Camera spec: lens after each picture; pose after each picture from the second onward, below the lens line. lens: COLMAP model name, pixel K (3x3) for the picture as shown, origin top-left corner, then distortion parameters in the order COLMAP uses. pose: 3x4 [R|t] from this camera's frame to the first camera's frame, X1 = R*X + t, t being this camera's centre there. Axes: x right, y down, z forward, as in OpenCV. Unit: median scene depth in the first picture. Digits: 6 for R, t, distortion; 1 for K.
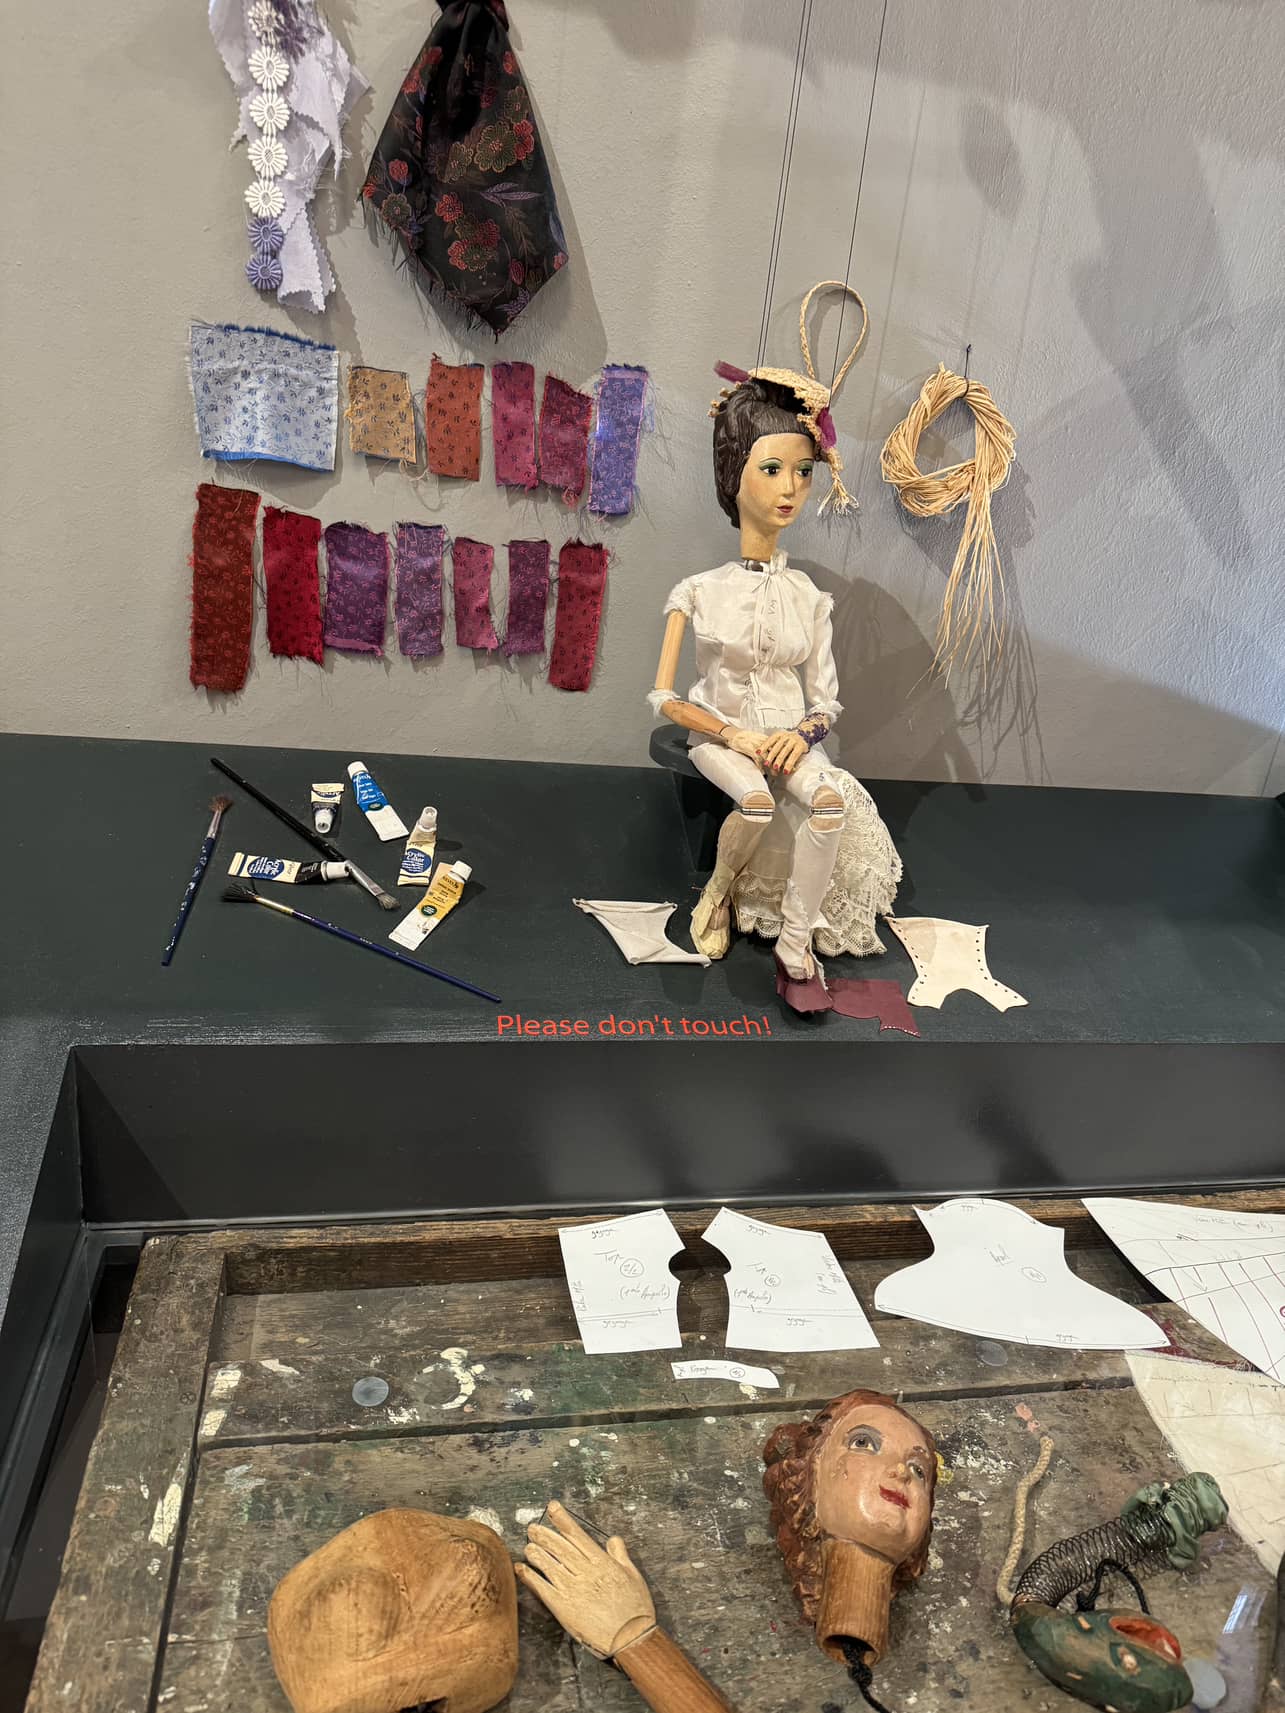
lens RADIAL K [[1245.9, 0, 645.6], [0, 1245.9, 856.9], [0, 0, 1]] dist [0.002903, 0.010746]
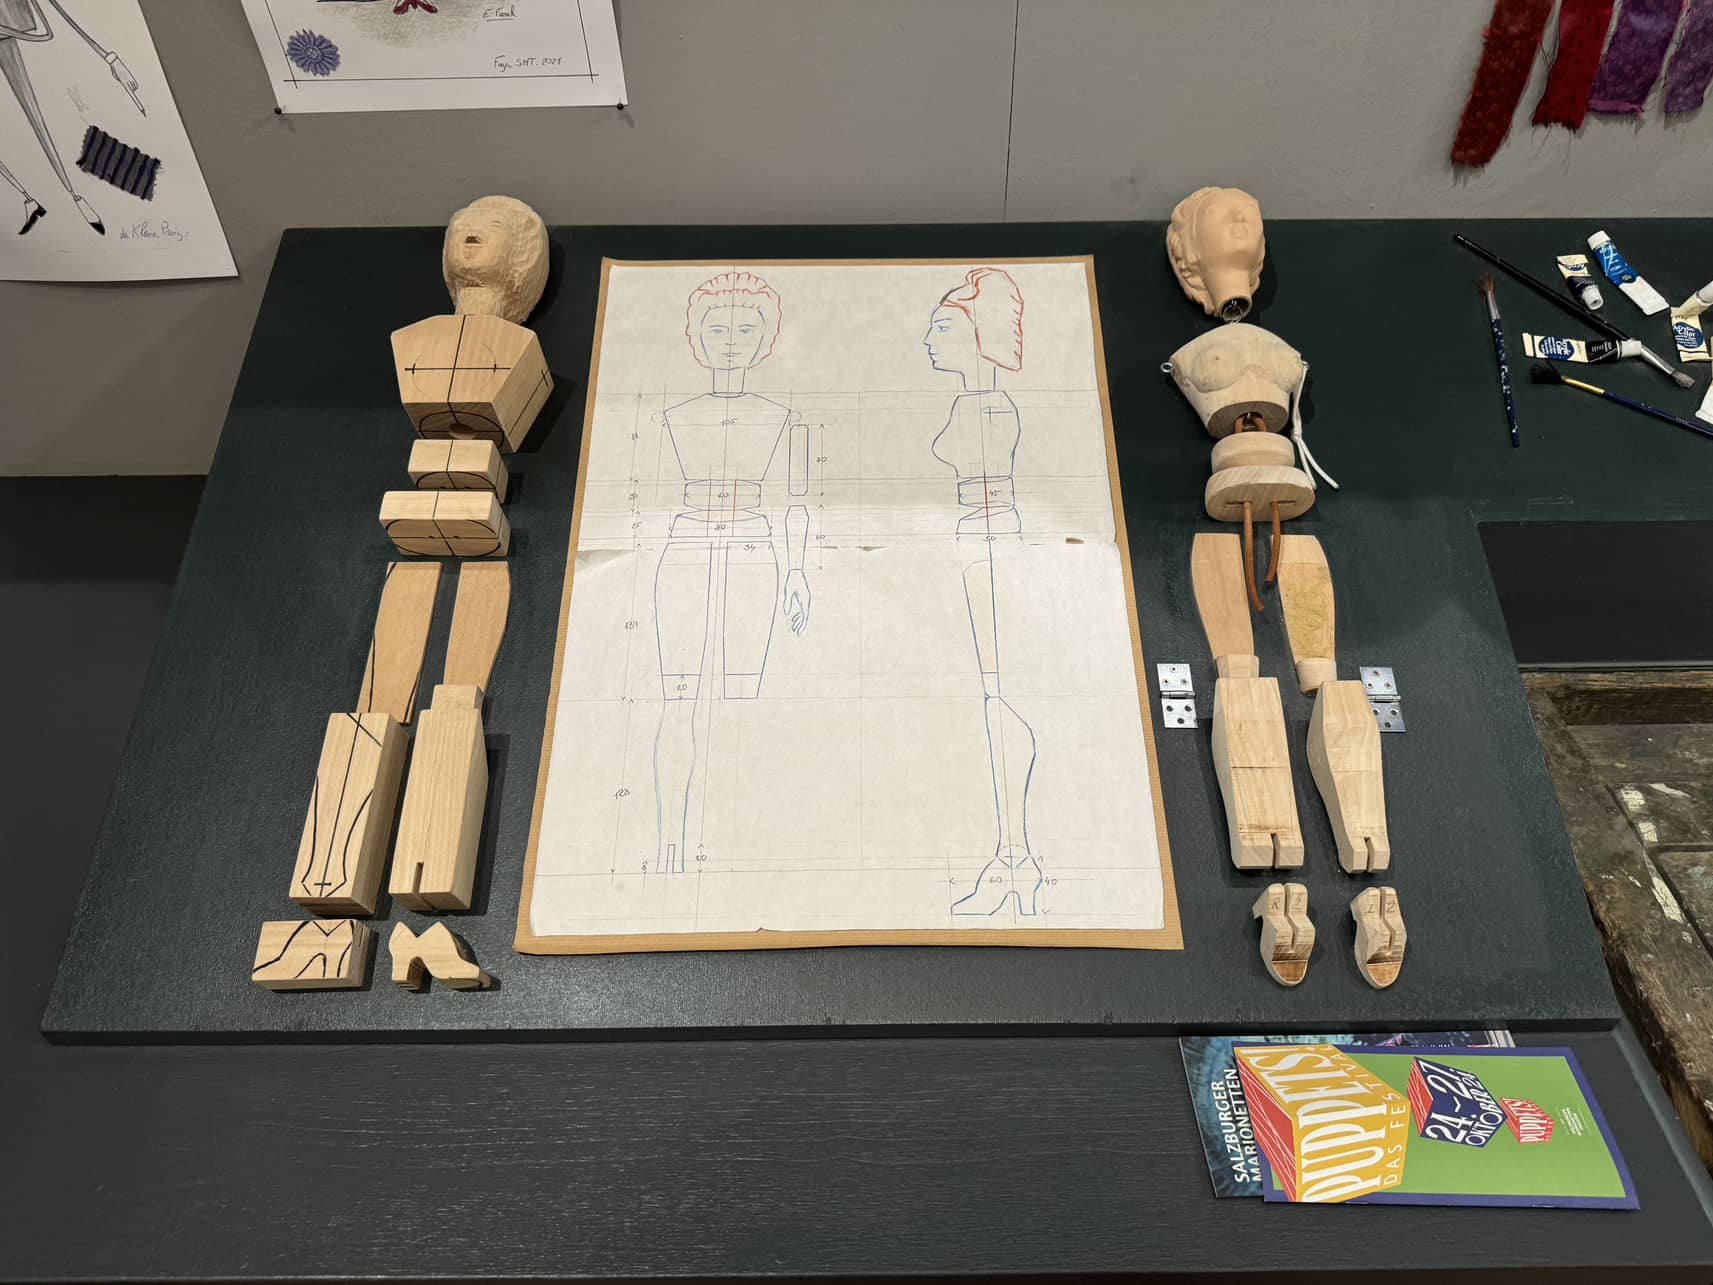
lens RADIAL K [[1245.9, 0, 855.0], [0, 1245.9, 638.1], [0, 0, 1]] dist [0.002903, 0.010746]
pose [[0.973474, 0.037411, -0.225716, -0.633178], [0.034082, 0.951823, 0.304748, -0.100317], [0.226243, -0.304357, 0.925300, -0.199144]]
